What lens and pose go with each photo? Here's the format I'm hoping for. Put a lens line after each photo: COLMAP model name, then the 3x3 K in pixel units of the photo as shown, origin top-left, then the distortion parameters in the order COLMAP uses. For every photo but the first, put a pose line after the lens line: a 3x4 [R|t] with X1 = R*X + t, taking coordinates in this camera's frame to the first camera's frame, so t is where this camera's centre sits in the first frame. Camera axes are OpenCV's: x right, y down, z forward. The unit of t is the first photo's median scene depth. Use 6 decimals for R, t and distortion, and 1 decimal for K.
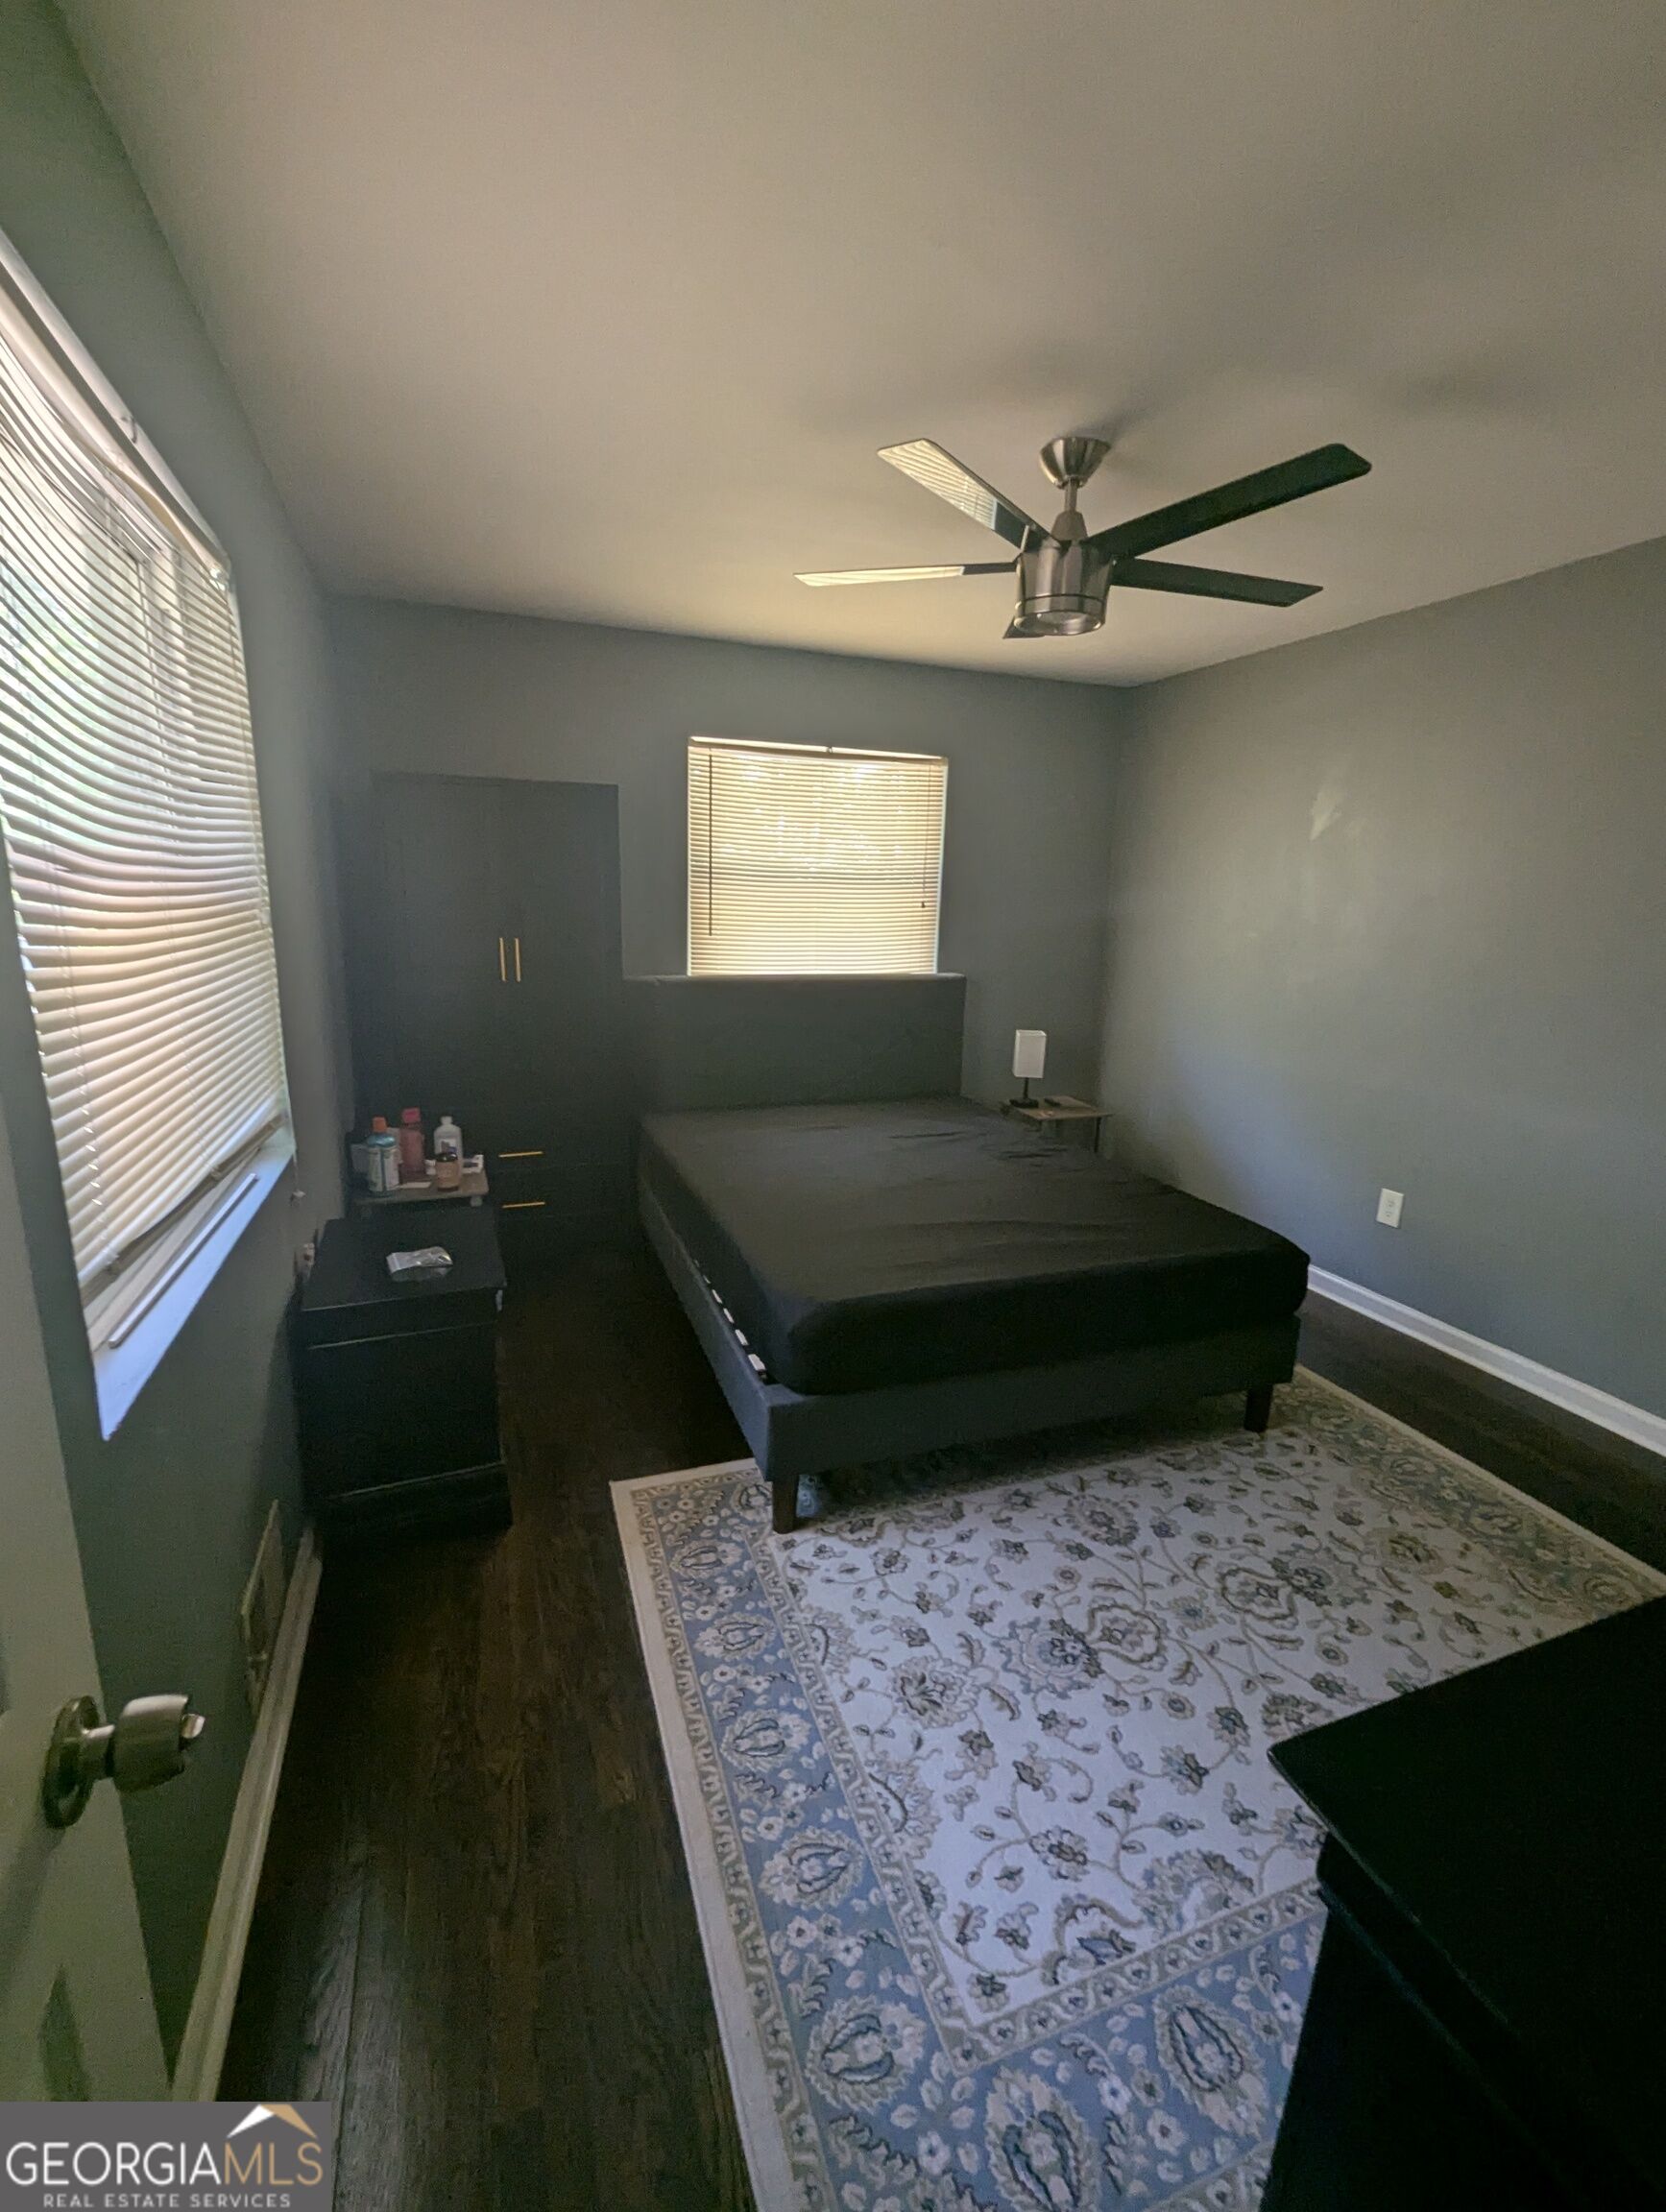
lens RADIAL K [[915.3, 0, 812.6], [0, 915.3, 1107.5], [0, 0, 1]] dist [0.002831, -0.002249]
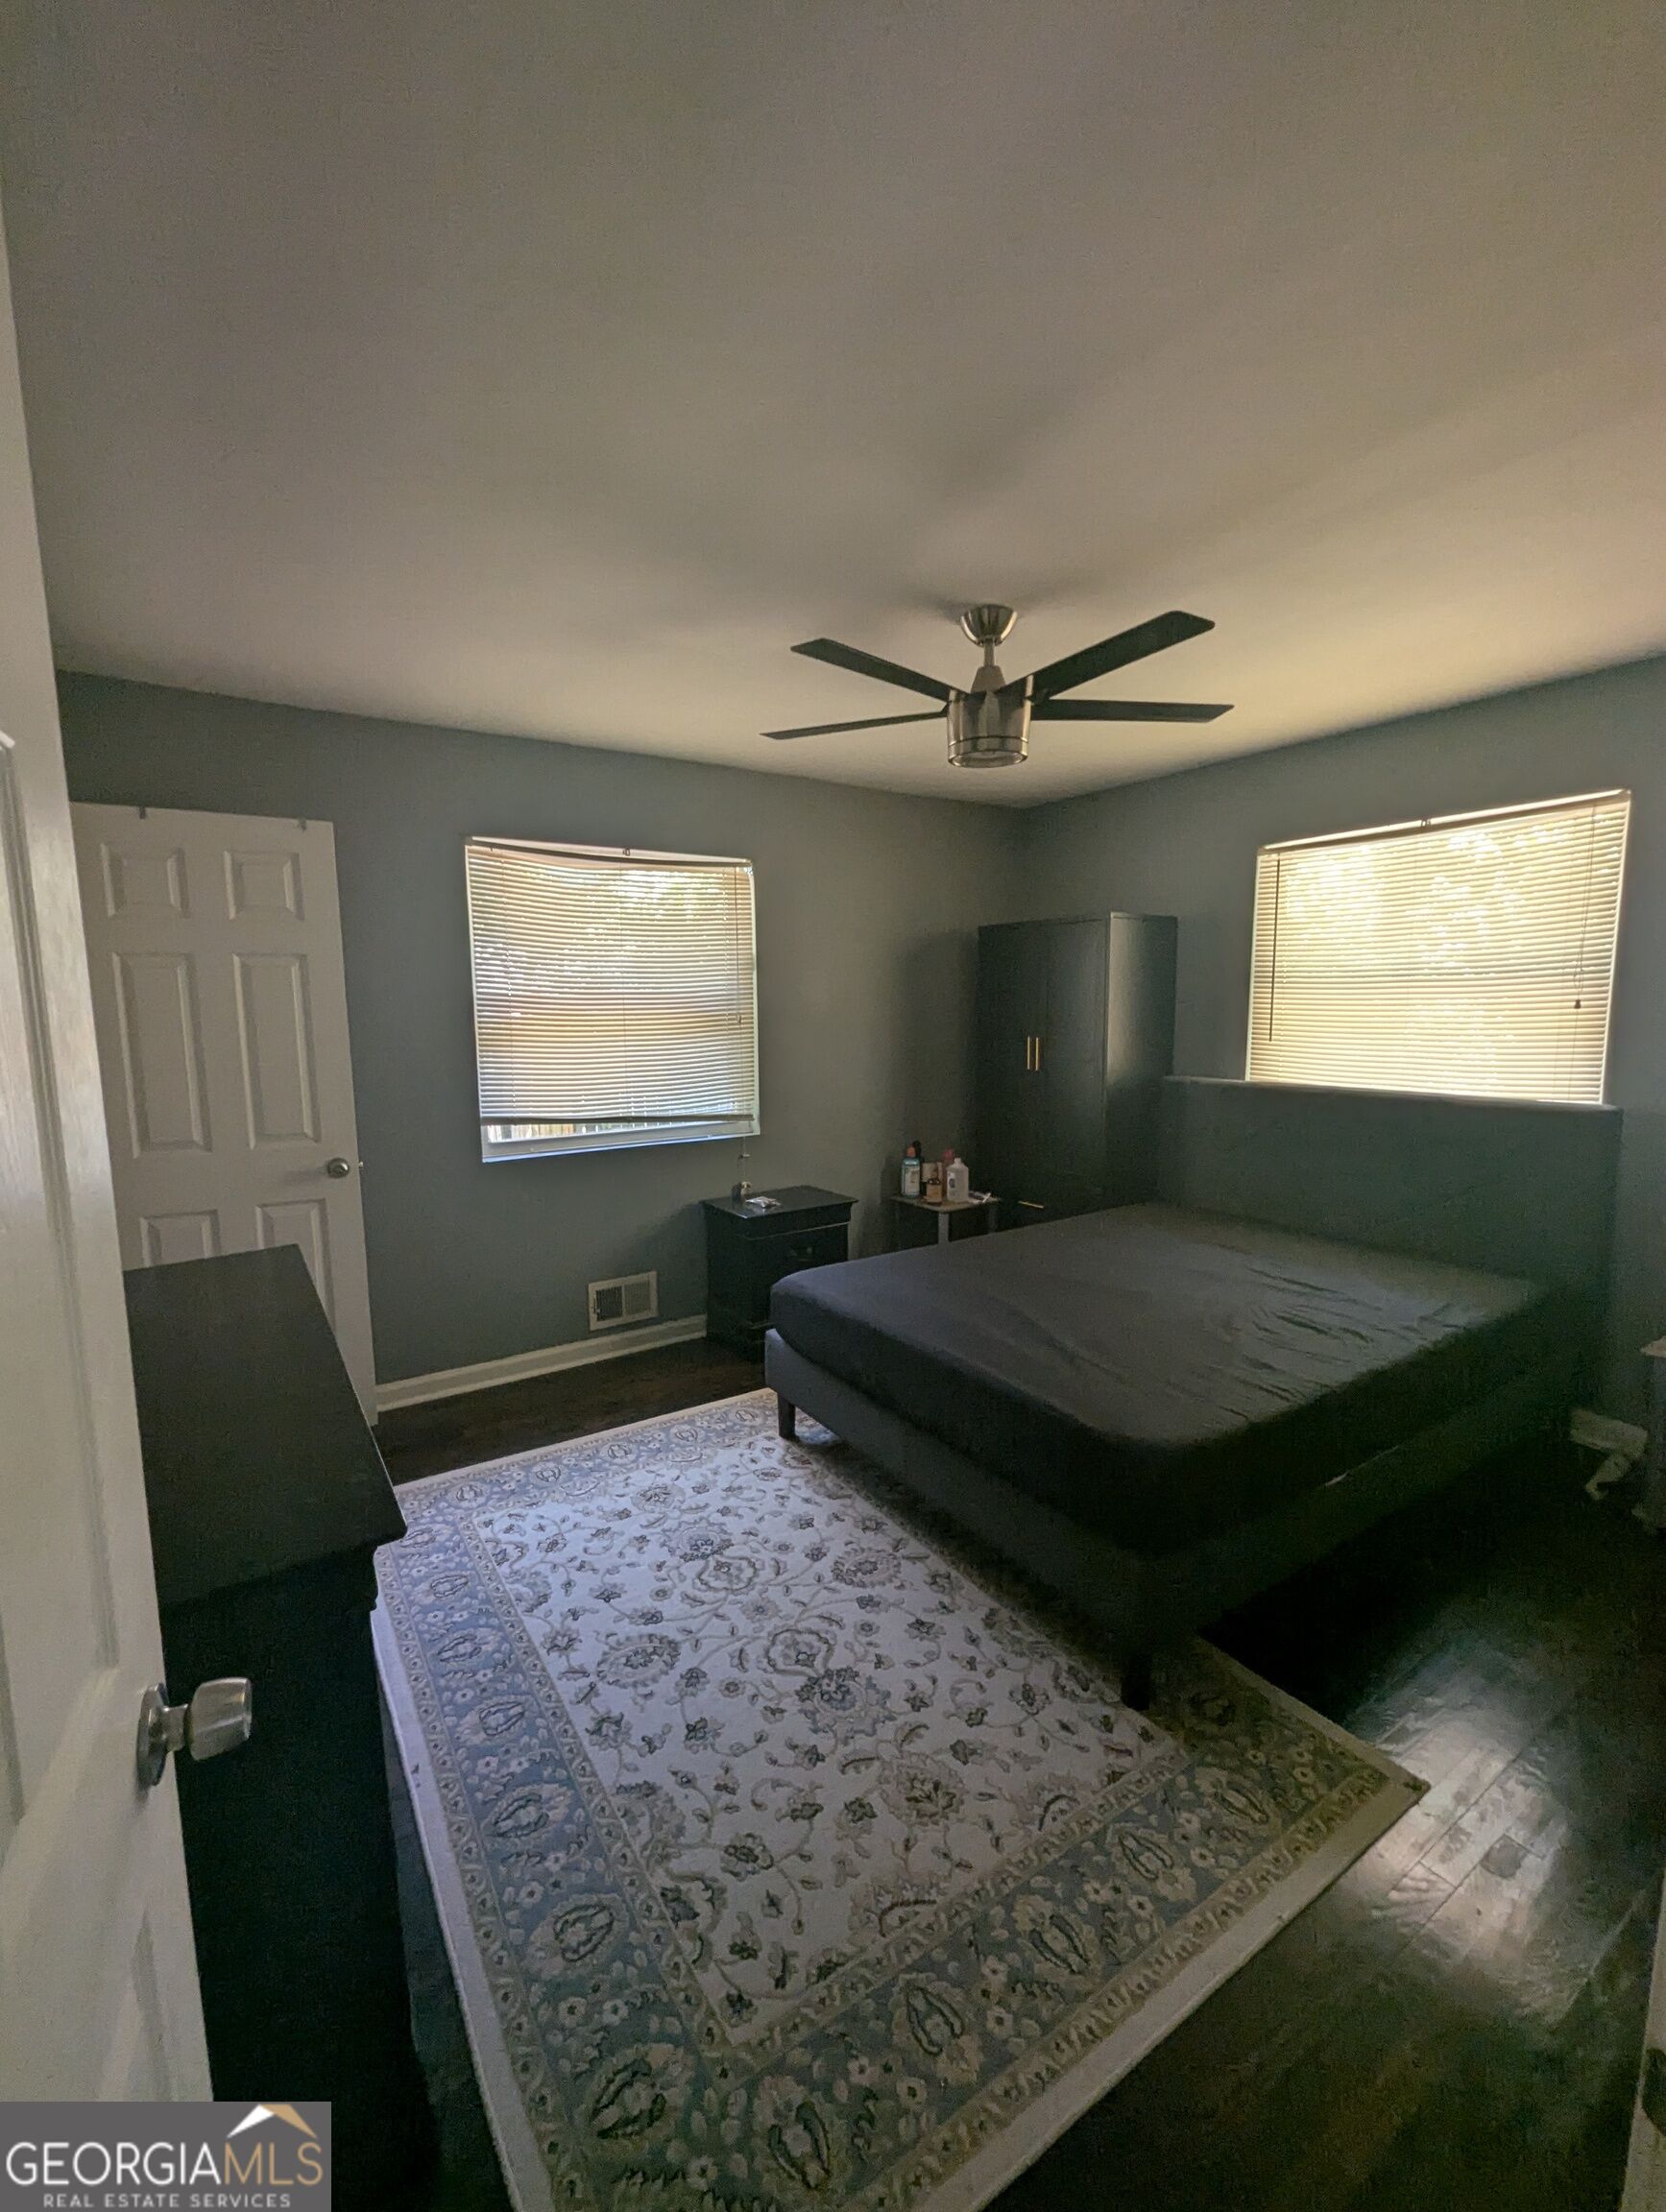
lens RADIAL K [[915.3, 0, 811.9], [0, 915.3, 1111.6], [0, 0, 1]] dist [0.002831, -0.002249]
pose [[0.226205, 0.088777, -0.970026, 1.396468], [-0.204191, 0.978034, 0.041894, -0.111574], [0.952438, 0.188594, 0.239364, 0.629659]]
